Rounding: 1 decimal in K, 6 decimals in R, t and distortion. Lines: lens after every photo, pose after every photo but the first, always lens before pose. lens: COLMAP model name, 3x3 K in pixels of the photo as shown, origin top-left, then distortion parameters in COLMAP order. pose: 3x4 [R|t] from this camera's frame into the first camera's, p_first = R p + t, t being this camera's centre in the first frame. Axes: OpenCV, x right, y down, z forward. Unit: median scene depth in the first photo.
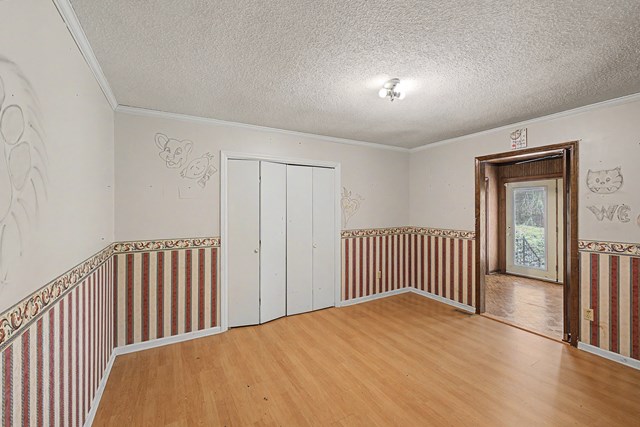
lens RADIAL K [[264.3, 0, 318.9], [0, 264.3, 209.4], [0, 0, 1]] dist [0.000214, -0.000138]
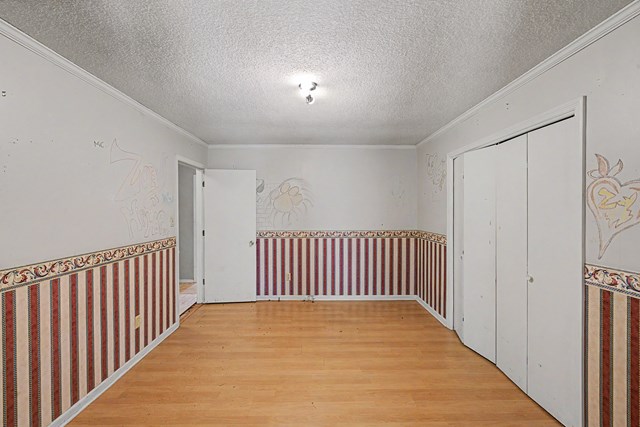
lens RADIAL K [[264.3, 0, 318.9], [0, 264.3, 209.4], [0, 0, 1]] dist [0.000214, -0.000138]
pose [[-0.478957, 0.002265, -0.877835, 0.946546], [0.007847, 0.999968, -0.001701, -0.007622], [0.877803, -0.007703, -0.478960, 1.251463]]
